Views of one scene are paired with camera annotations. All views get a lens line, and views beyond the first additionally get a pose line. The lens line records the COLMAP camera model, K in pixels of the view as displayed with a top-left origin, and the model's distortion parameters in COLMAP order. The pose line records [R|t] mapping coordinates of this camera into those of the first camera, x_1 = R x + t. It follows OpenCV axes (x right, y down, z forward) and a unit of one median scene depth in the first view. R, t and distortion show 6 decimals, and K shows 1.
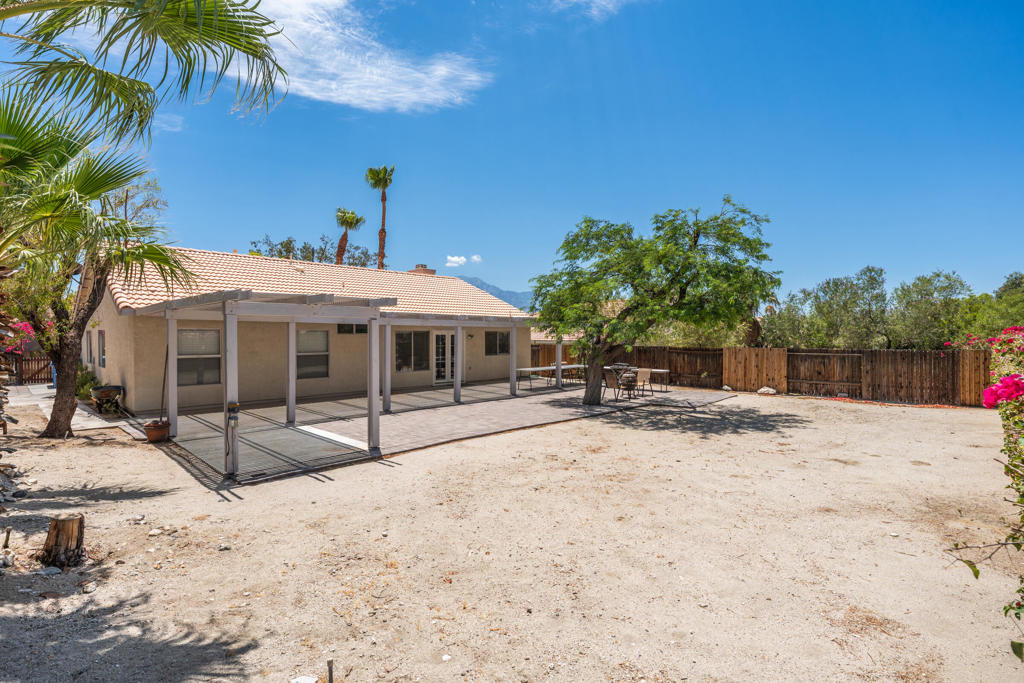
lens RADIAL K [[518.3, 0, 512.0], [0, 518.3, 341.5], [0, 0, 1]] dist [0.000425, -0.000006]
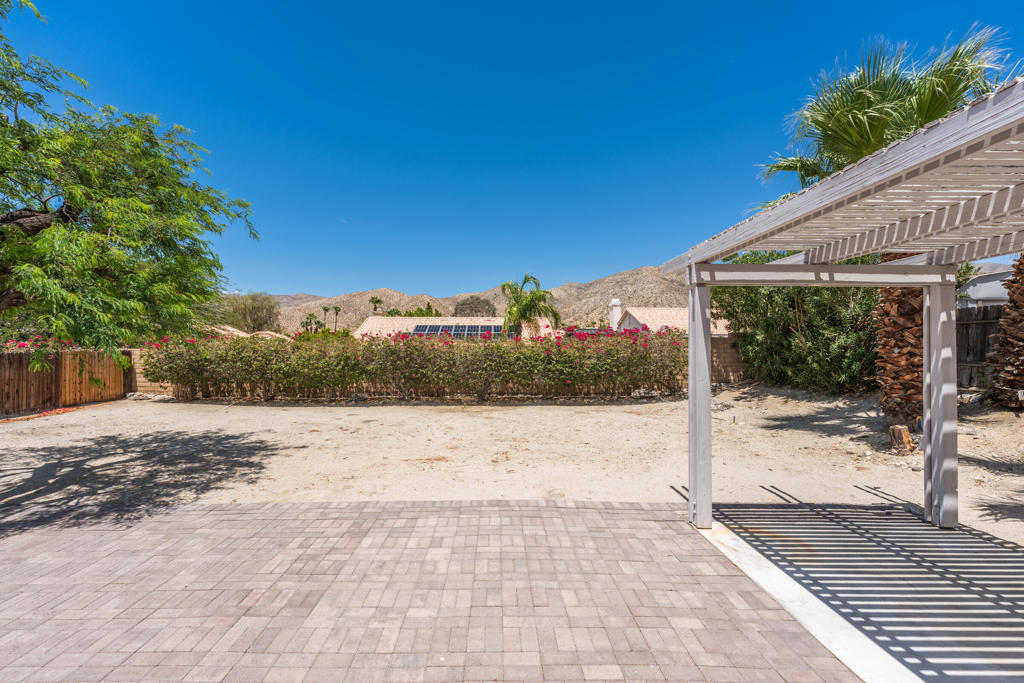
lens RADIAL K [[413.6, 0, 489.6], [0, 413.6, 342.8], [0, 0, 1]] dist [-0.000954, -0.000127]
pose [[-0.718234, 0.010009, 0.695729, -0.233942], [0.006295, 0.999949, -0.007888, 0.009675], [-0.695773, -0.001286, -0.718261, 0.851345]]
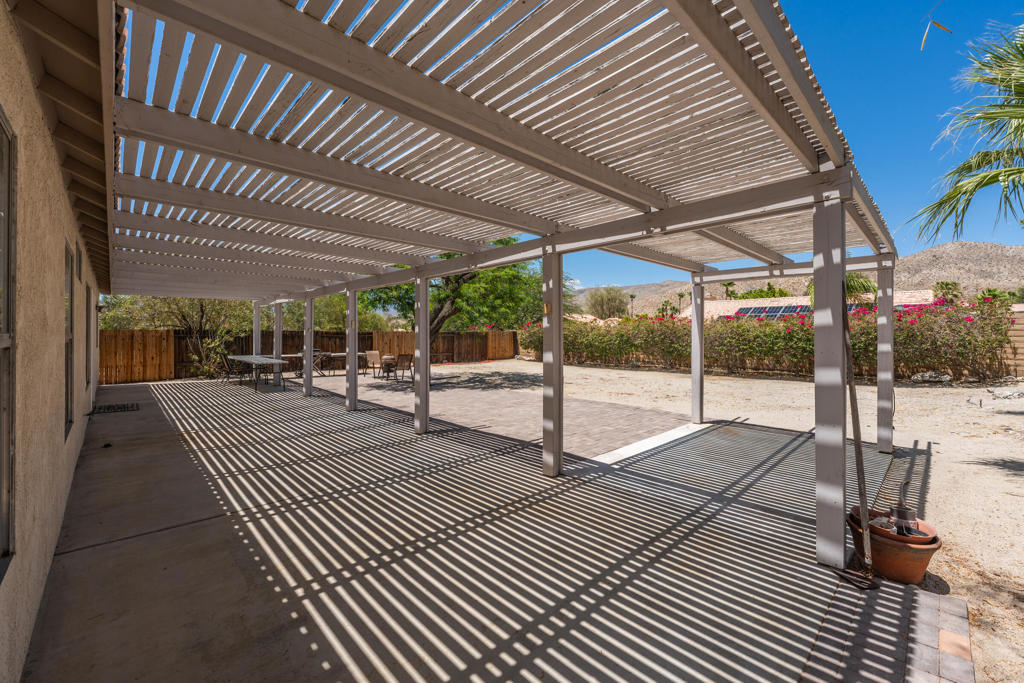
lens RADIAL K [[413.0, 0, 509.8], [0, 413.0, 332.3], [0, 0, 1]] dist [-0.000264, -0.000022]
pose [[-0.001556, 0.004288, 0.999990, -0.572122], [0.009053, 0.999950, -0.004273, 0.023179], [-0.999958, 0.009047, -0.001594, 0.783792]]
